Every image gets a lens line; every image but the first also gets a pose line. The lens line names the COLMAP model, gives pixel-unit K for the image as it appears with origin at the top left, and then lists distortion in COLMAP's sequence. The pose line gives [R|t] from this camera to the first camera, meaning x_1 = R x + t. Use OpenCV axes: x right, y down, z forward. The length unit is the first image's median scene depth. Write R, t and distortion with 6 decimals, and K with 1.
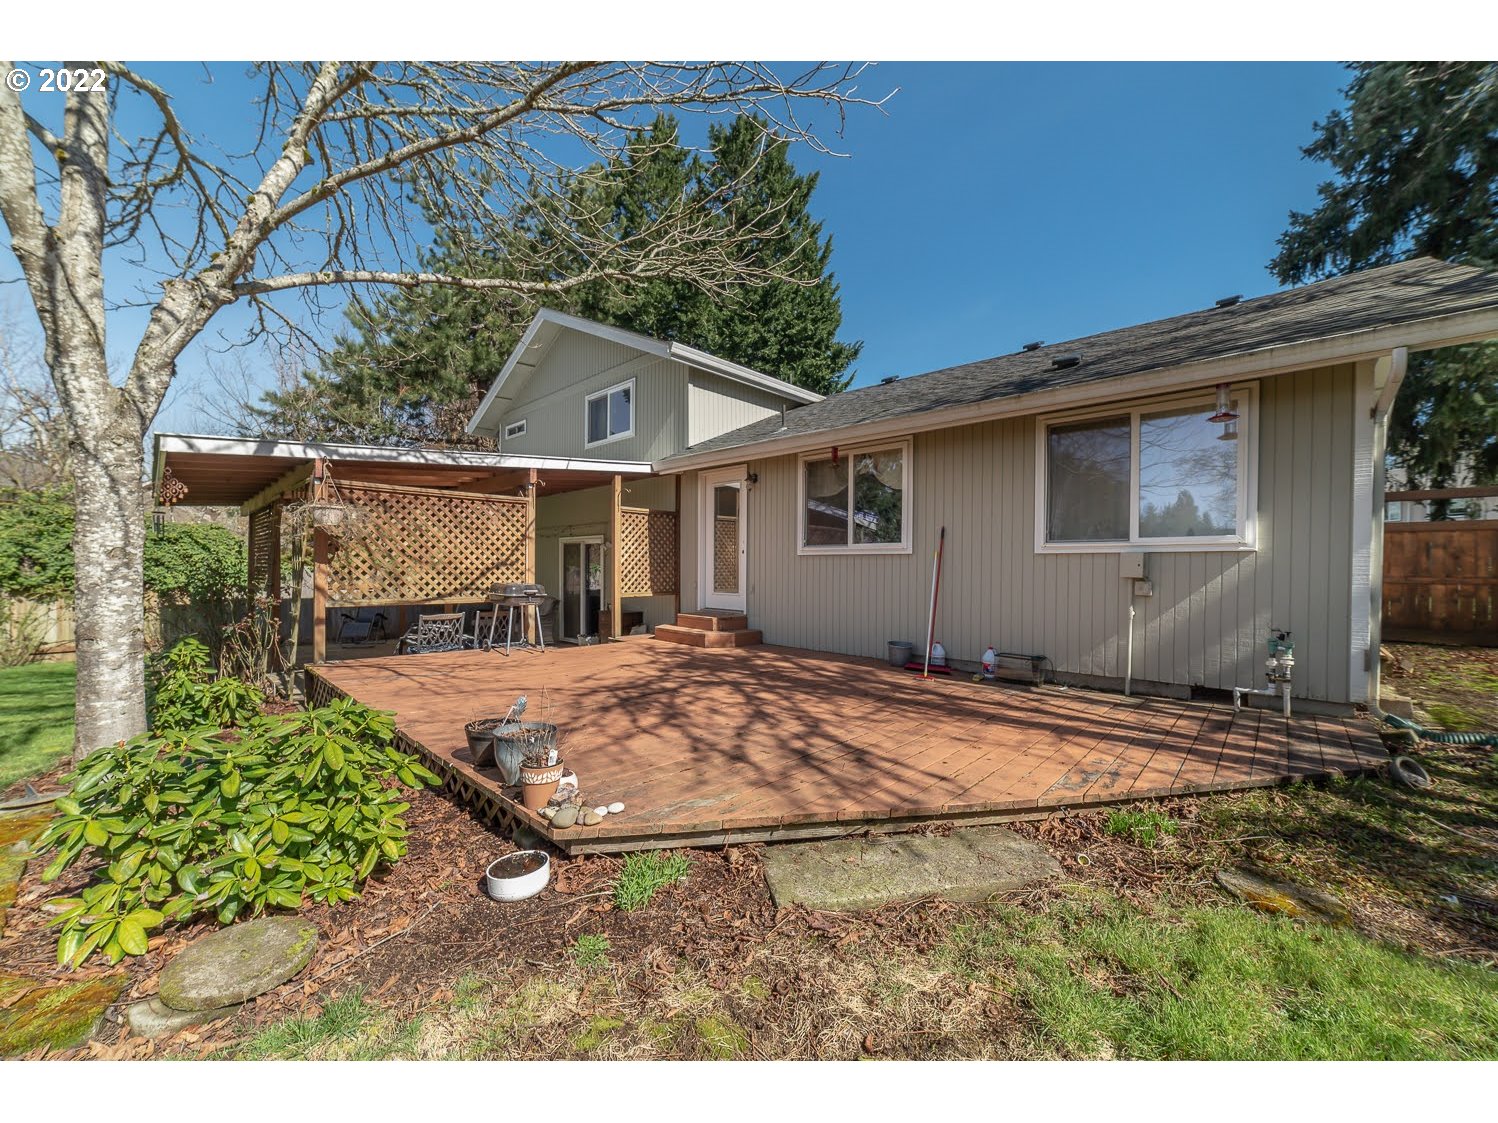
lens RADIAL K [[572.8, 0, 749.5], [0, 572.8, 571.9], [0, 0, 1]] dist [-0.017512, 0.005368]
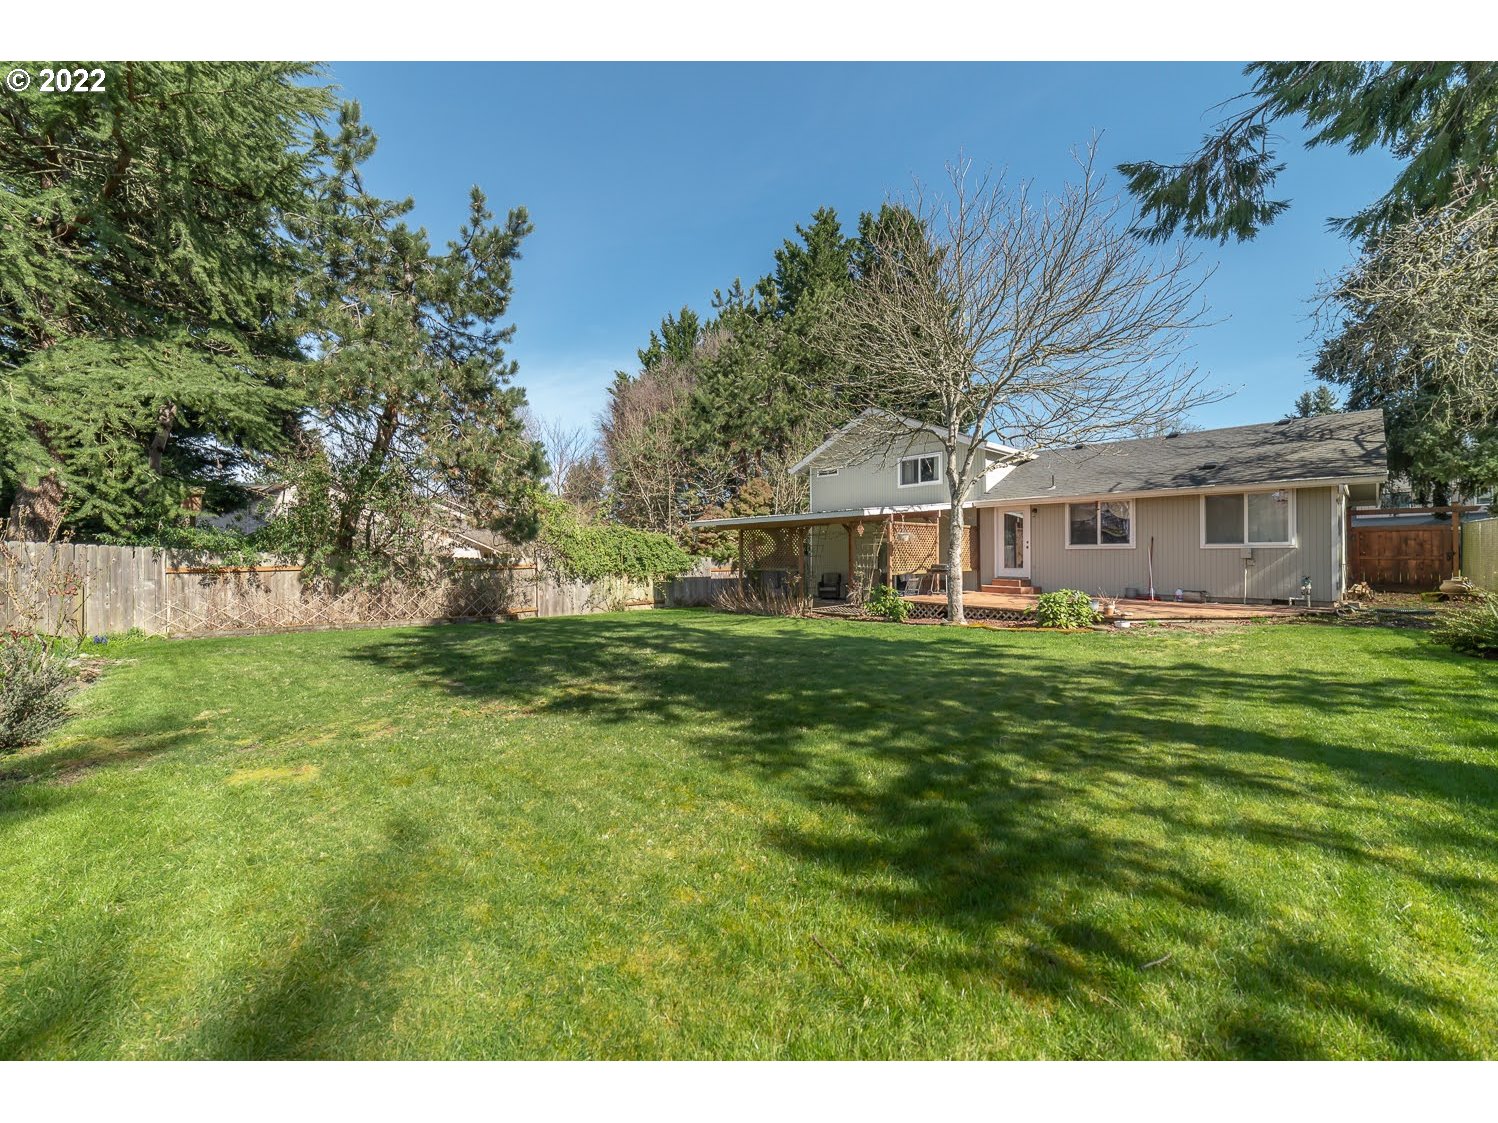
lens RADIAL K [[572.8, 0, 745.6], [0, 572.8, 552.4], [0, 0, 1]] dist [-0.017512, 0.005368]
pose [[0.997355, -0.013635, -0.071395, -0.950145], [0.012840, 0.999851, -0.011579, -0.009815], [0.071542, 0.010631, 0.997381, -1.165161]]
